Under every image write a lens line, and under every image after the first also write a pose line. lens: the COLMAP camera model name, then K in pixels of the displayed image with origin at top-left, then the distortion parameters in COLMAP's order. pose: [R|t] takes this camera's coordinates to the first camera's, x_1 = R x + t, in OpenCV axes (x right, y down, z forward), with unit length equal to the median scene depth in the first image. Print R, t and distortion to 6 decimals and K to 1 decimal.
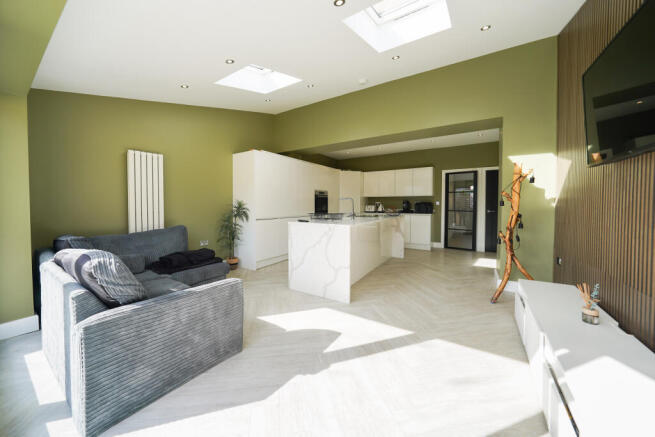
lens RADIAL K [[230.9, 0, 333.0], [0, 230.9, 206.4], [0, 0, 1]] dist [-0.018486, 0.001383]
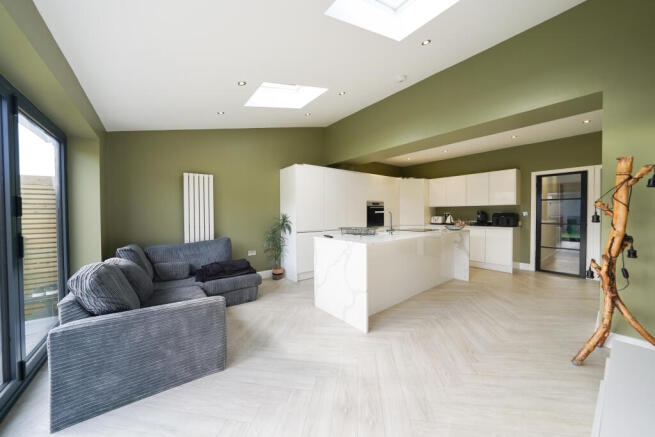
lens RADIAL K [[230.9, 0, 329.4], [0, 230.9, 215.4], [0, 0, 1]] dist [-0.018486, 0.001383]
pose [[0.947013, -0.003000, -0.321182, 0.185256], [0.001898, 0.999991, -0.003743, -0.019461], [0.321190, 0.002935, 0.947010, 0.103769]]
